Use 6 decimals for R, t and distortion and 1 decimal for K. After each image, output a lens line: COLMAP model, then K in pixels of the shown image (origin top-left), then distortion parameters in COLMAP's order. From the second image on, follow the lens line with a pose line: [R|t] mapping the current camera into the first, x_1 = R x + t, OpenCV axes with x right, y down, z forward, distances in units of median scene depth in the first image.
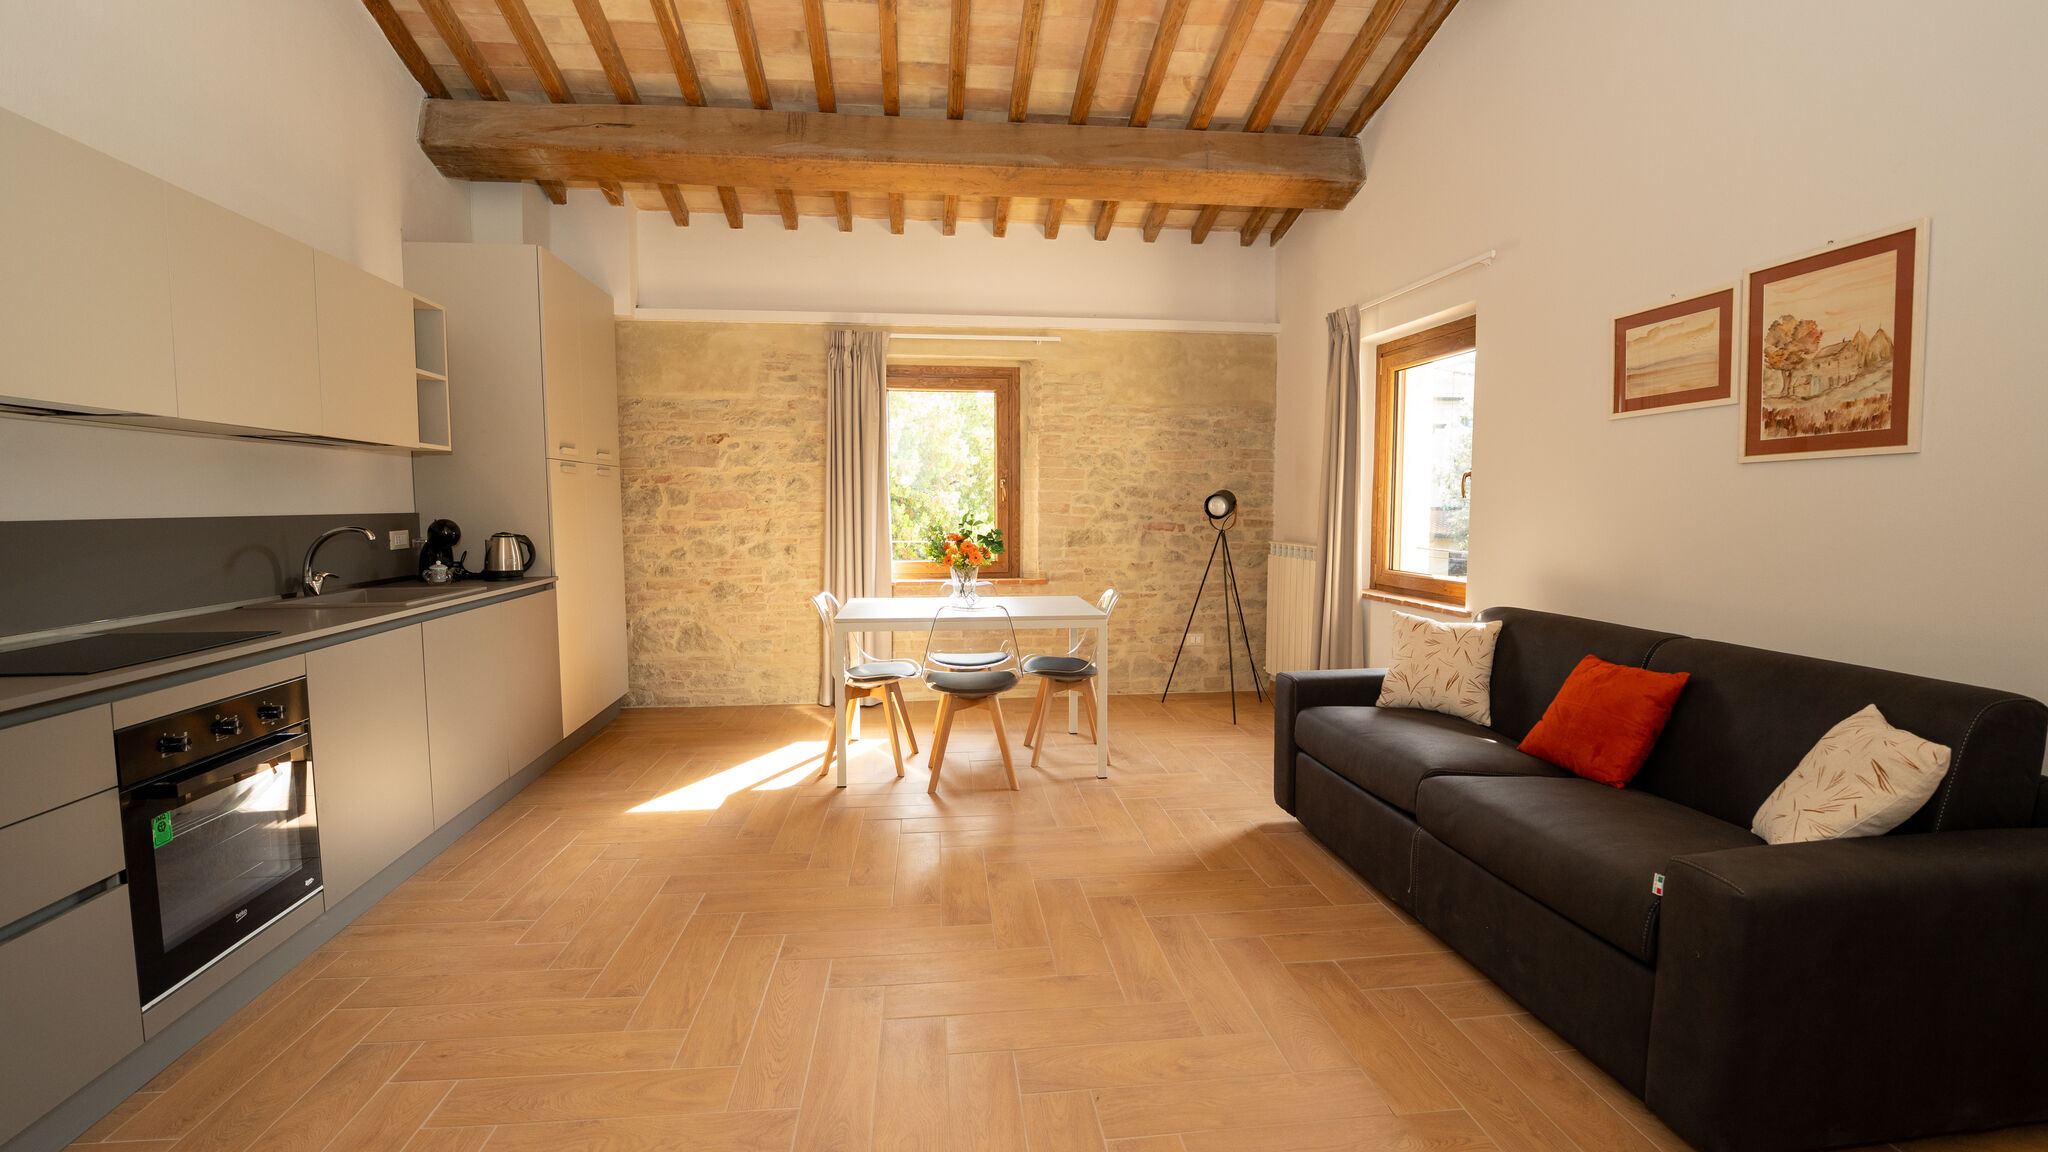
lens RADIAL K [[882.1, 0, 1024.0], [0, 882.1, 576.0], [0, 0, 1]] dist [-0.024486, -0.000574]
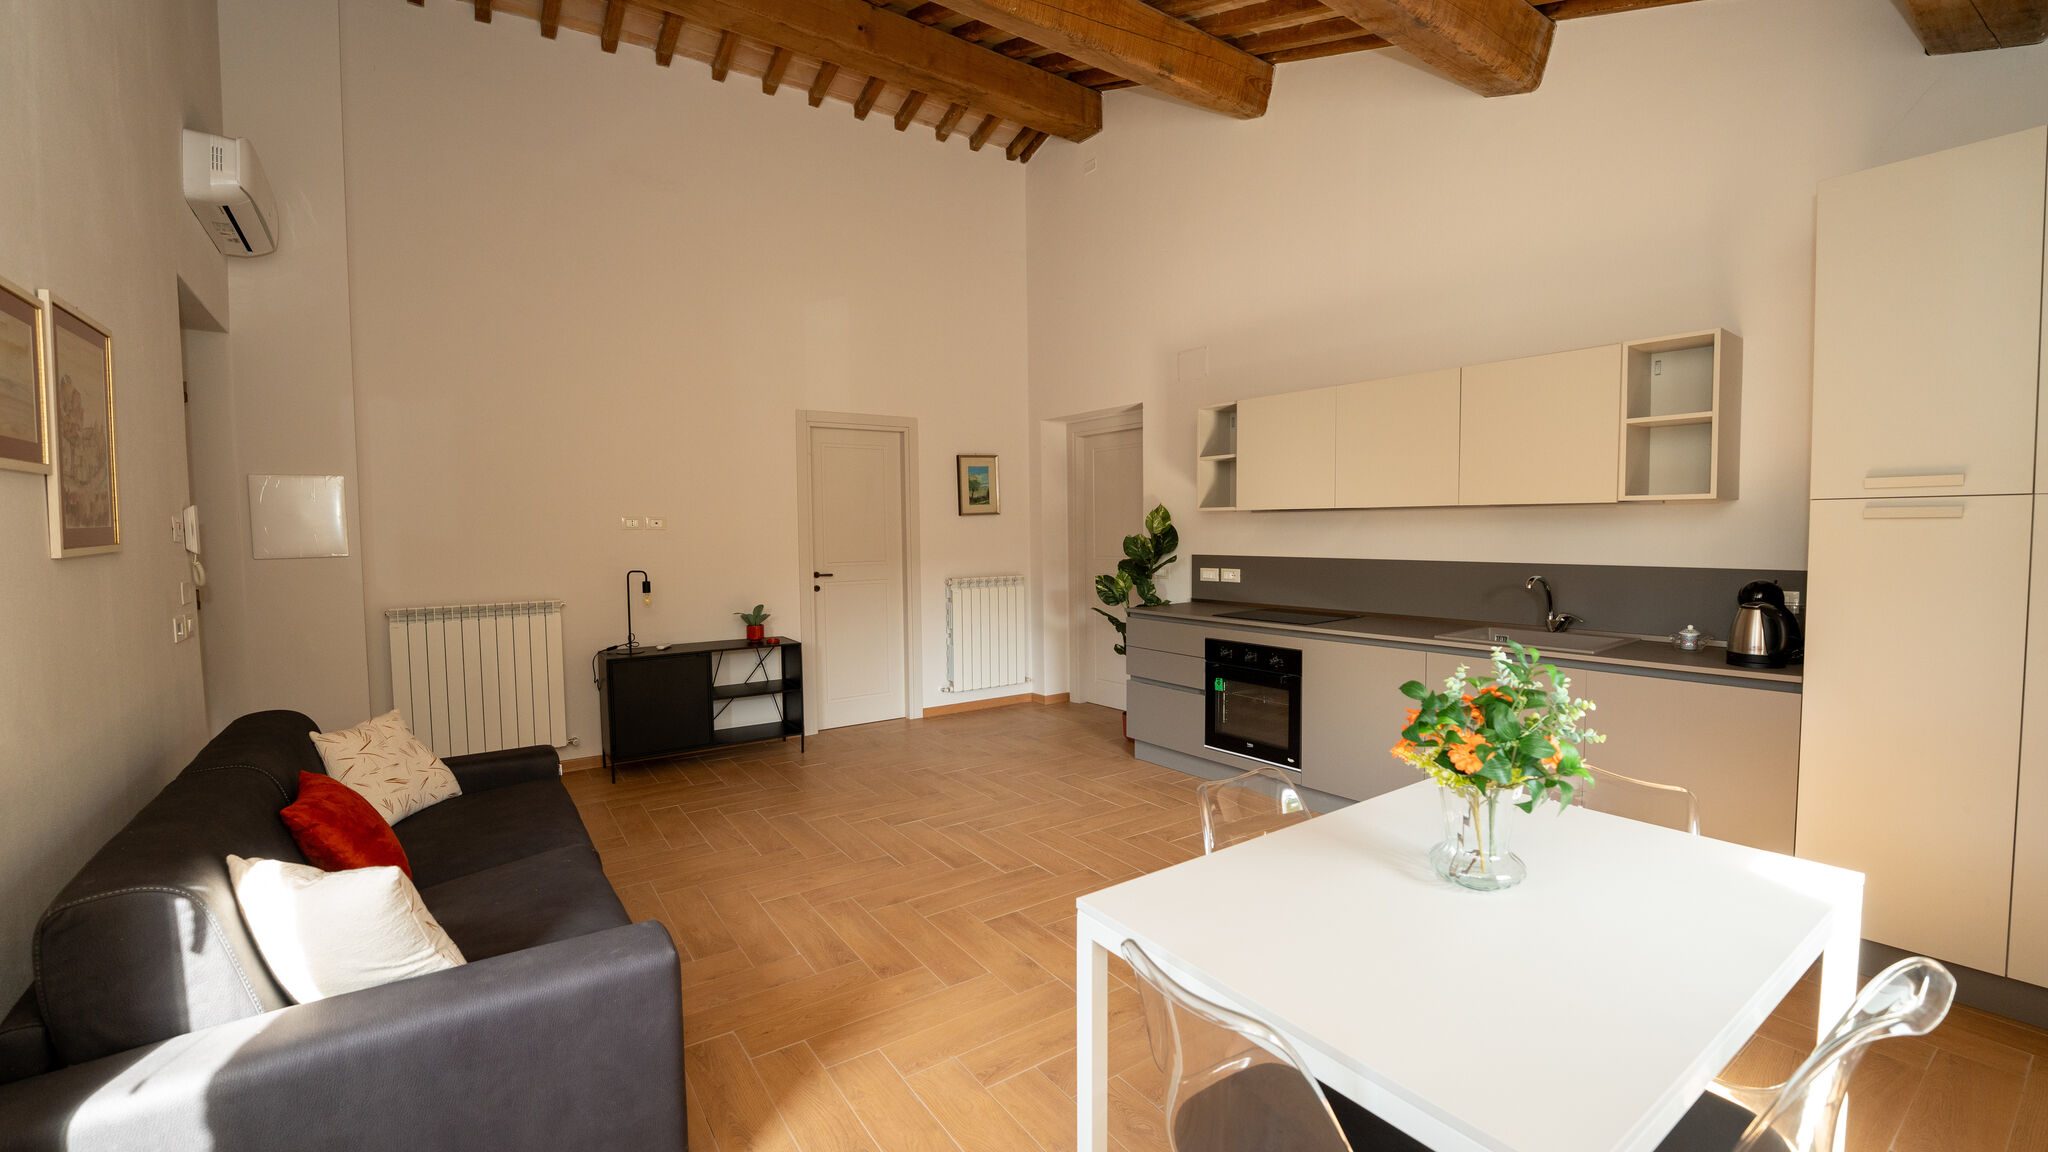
lens RADIAL K [[882.1, 0, 1024.0], [0, 882.1, 576.0], [0, 0, 1]] dist [-0.024486, -0.000574]
pose [[-0.888178, 0.039631, -0.457787, 0.272705], [-0.022162, 0.991420, 0.128825, -0.139046], [0.458965, 0.124565, -0.879679, 1.244576]]
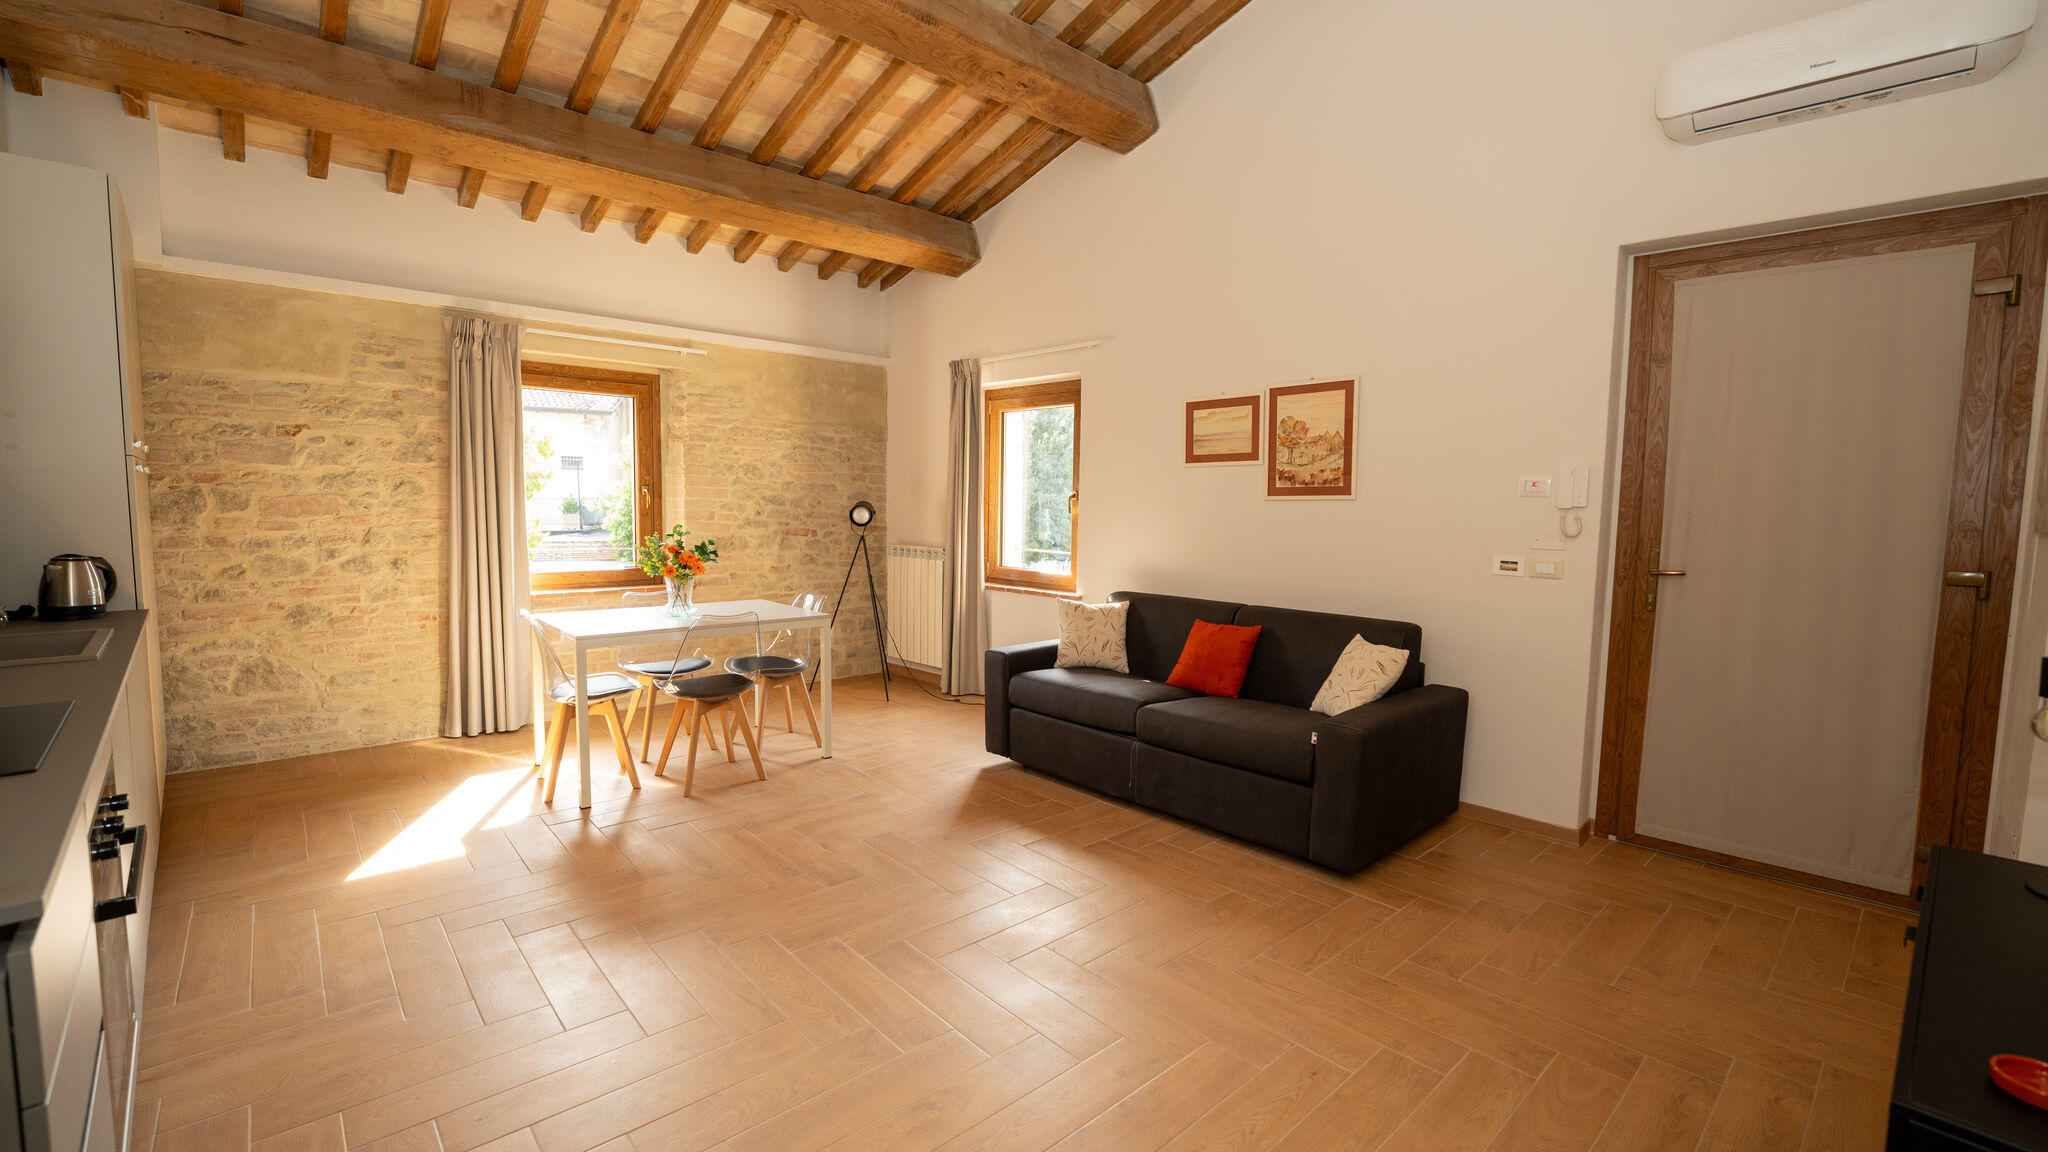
lens RADIAL K [[864.3, 0, 1024.0], [0, 864.3, 576.0], [0, 0, 1]] dist [-0.023441, 0.000013]
pose [[0.806782, -0.037048, 0.589686, -0.334525], [0.031346, 0.999311, 0.019897, -0.018592], [-0.590017, 0.002432, 0.807387, -0.047789]]
